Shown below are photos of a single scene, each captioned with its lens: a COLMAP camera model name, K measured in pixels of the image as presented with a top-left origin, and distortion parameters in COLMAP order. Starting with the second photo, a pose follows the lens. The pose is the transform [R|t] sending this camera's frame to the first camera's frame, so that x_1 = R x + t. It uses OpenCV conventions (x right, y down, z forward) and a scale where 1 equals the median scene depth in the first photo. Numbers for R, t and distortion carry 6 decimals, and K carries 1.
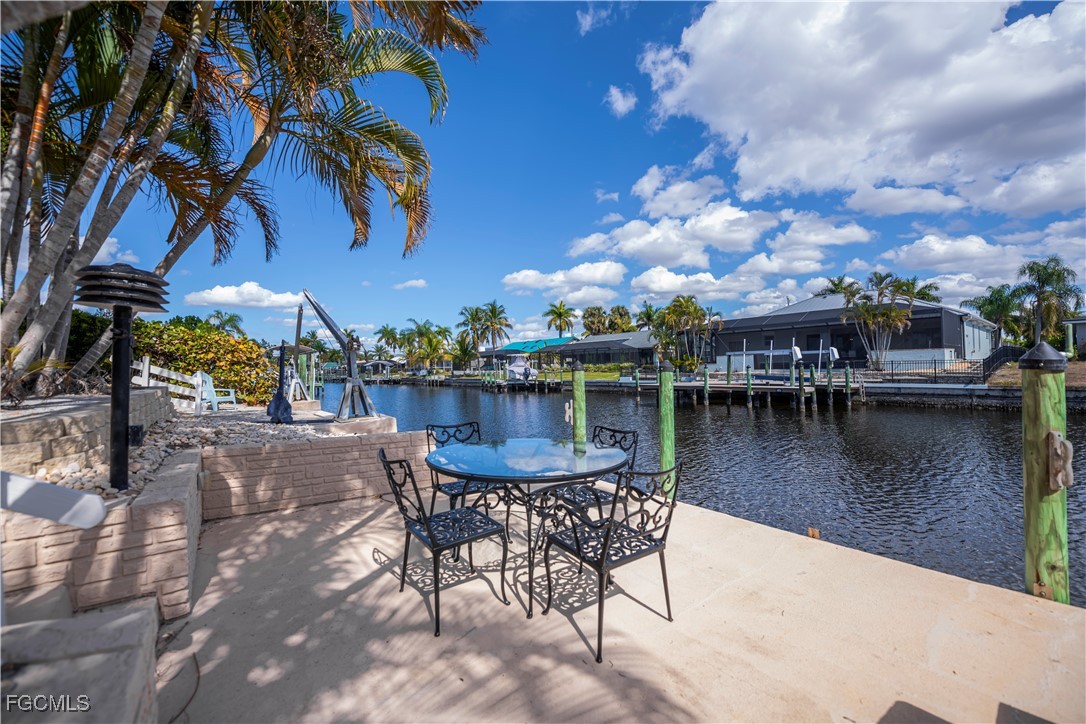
lens RADIAL K [[439.5, 0, 543.0], [0, 439.5, 362.0], [0, 0, 1]] dist [0.000637, 0.000001]
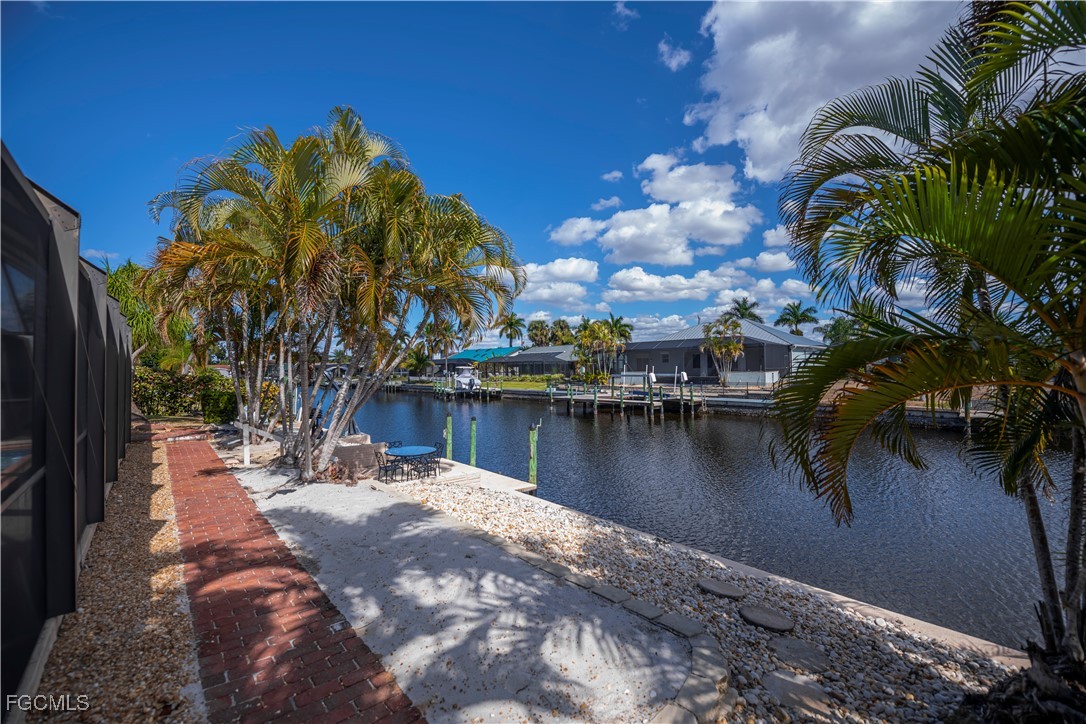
lens RADIAL K [[430.9, 0, 543.0], [0, 430.9, 362.0], [0, 0, 1]] dist [-0.001181, -0.000020]
pose [[0.995647, 0.005338, 0.093051, 0.045687], [-0.005451, 0.999985, 0.000961, -0.034371], [-0.093044, -0.001464, 0.995661, -0.171091]]
